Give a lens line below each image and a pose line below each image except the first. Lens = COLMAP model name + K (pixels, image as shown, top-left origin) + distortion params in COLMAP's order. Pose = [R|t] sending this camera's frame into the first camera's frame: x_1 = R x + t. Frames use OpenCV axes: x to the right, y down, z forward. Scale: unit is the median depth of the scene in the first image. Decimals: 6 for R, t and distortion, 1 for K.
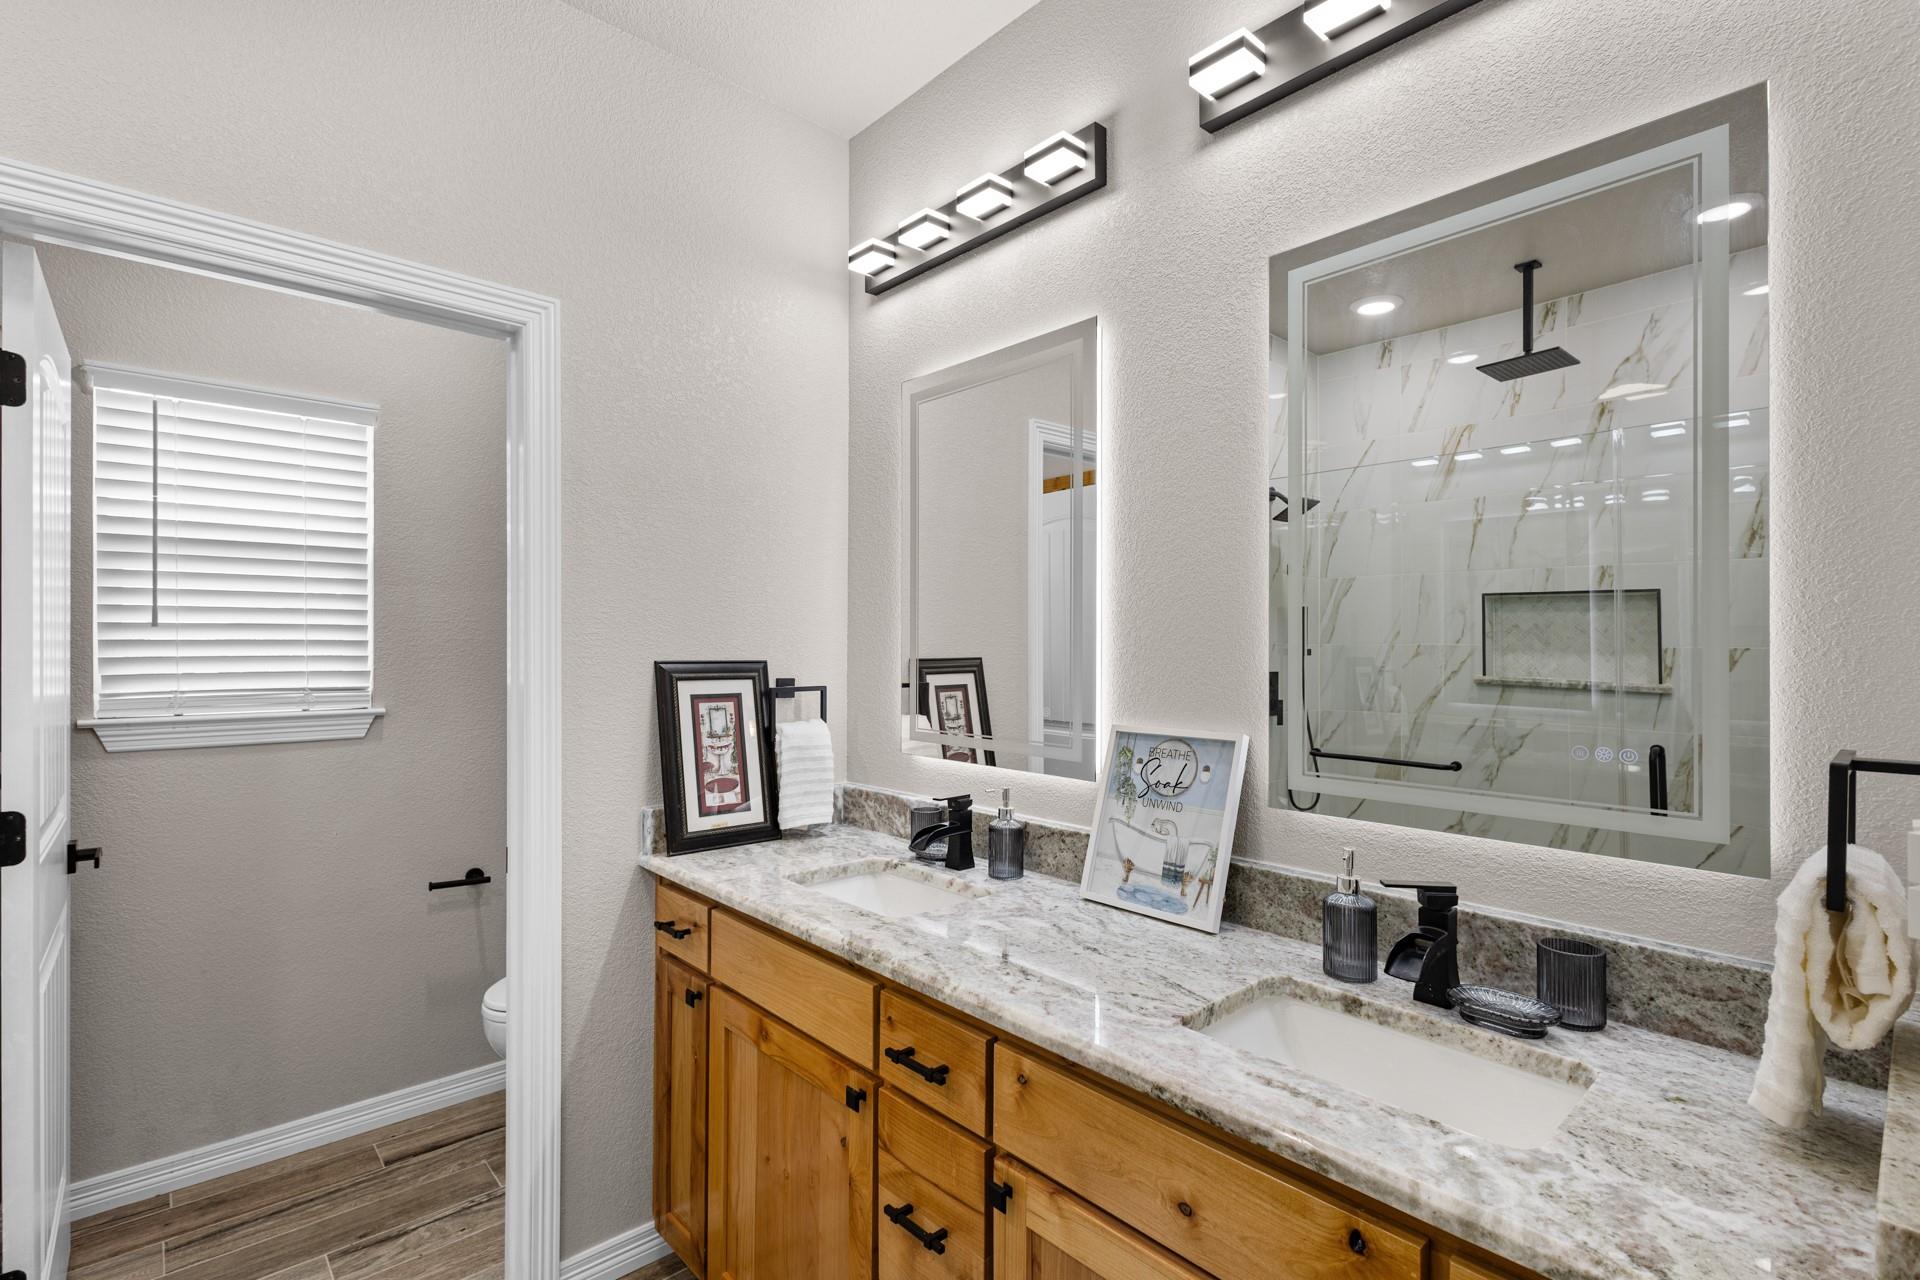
lens RADIAL K [[881.7, 0, 960.7], [0, 881.7, 643.3], [0, 0, 1]] dist [-0.003979, -0.000662]
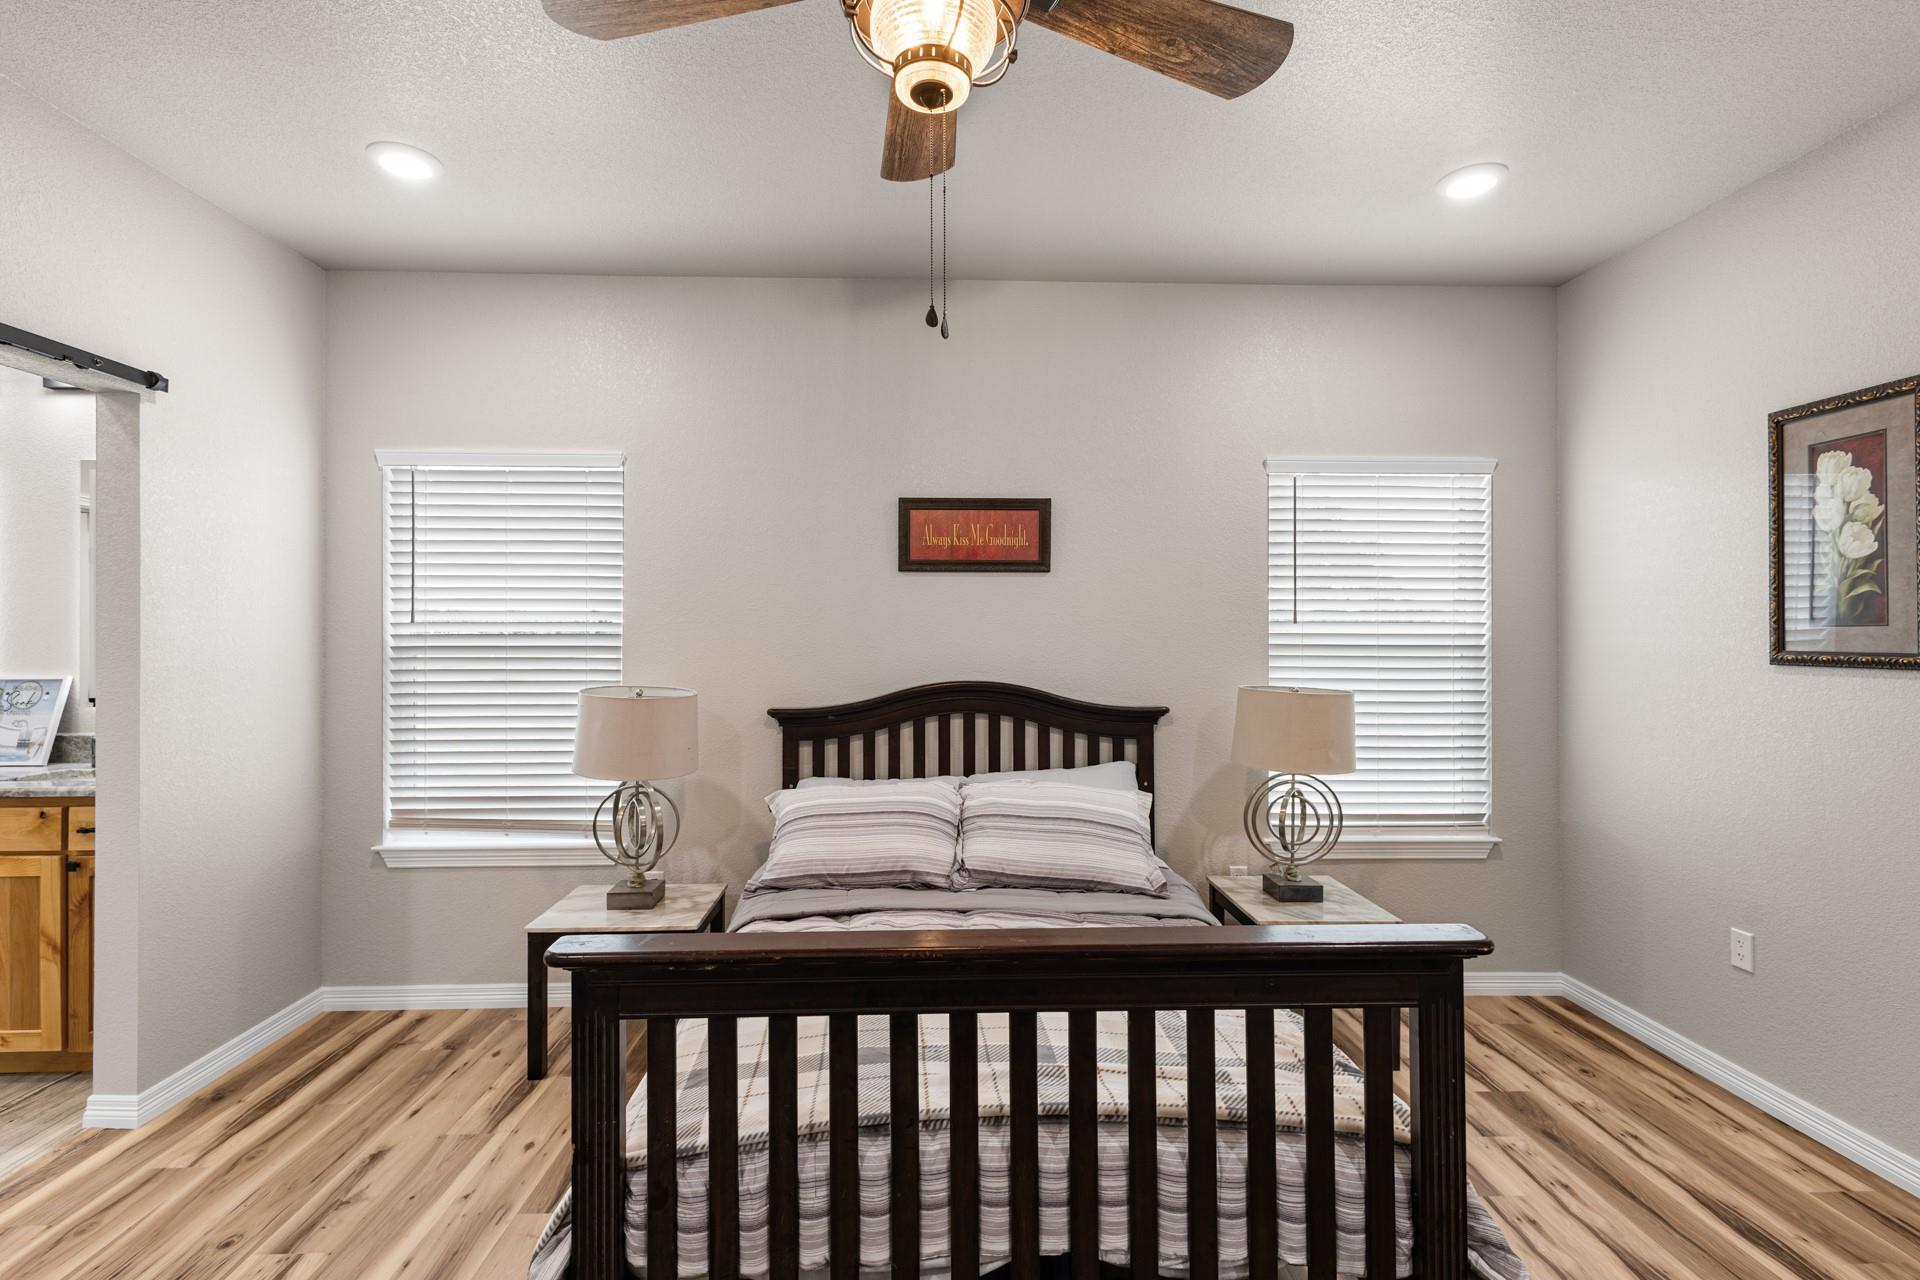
lens RADIAL K [[881.7, 0, 958.9], [0, 881.7, 635.0], [0, 0, 1]] dist [-0.003979, -0.000662]
pose [[0.642841, 0.000414, 0.766000, 0.077045], [-0.001231, 0.999999, 0.000493, -0.000521], [-0.765999, -0.001260, 0.642841, -2.064279]]
